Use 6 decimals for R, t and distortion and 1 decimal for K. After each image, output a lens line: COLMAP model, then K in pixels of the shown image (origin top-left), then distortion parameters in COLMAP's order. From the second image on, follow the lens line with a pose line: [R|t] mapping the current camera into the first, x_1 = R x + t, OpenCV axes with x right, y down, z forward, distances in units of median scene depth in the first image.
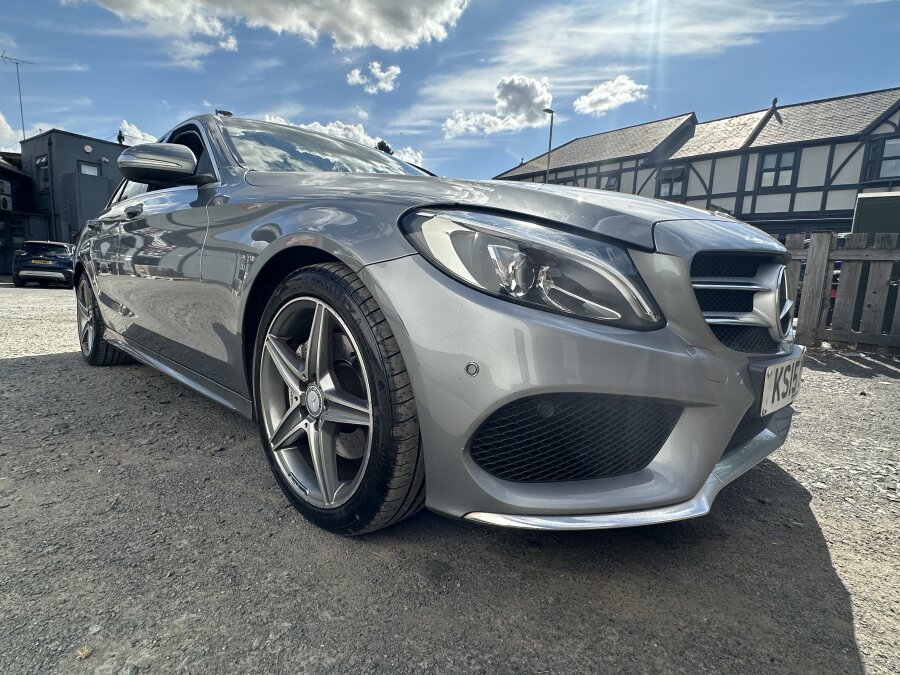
lens RADIAL K [[482.7, 0, 450.0], [0, 482.7, 337.5], [0, 0, 1]] dist [-0.004887, 0.000395]
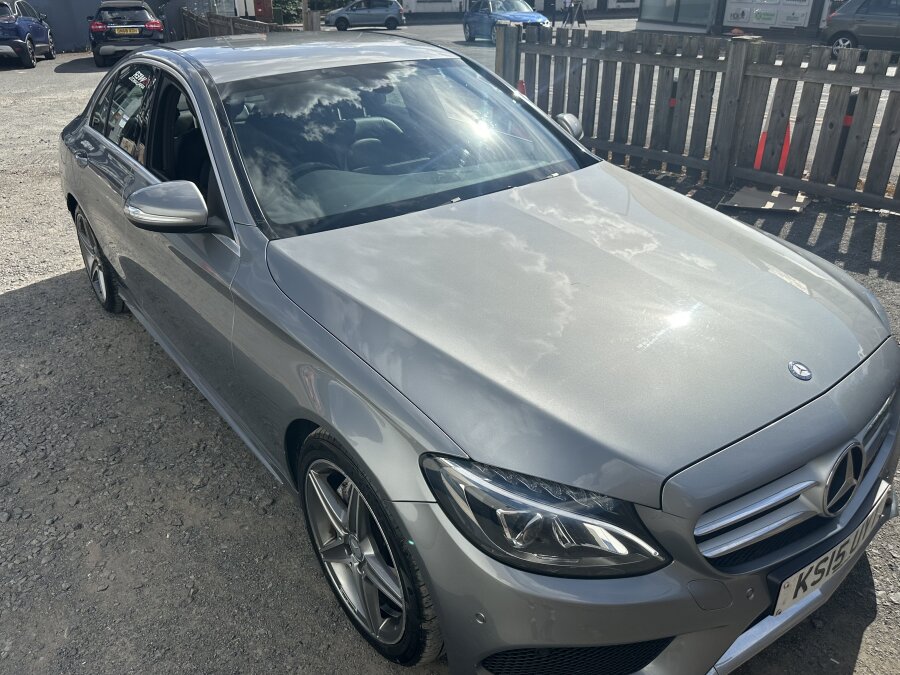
lens RADIAL K [[695.0, 0, 450.0], [0, 695.0, 337.5], [0, 0, 1]] dist [0.015979, -0.005781]
pose [[0.988437, 0.025766, -0.149427, 0.141956], [0.024385, 0.945619, 0.324361, -0.774843], [0.149659, -0.324255, 0.934056, -0.267987]]
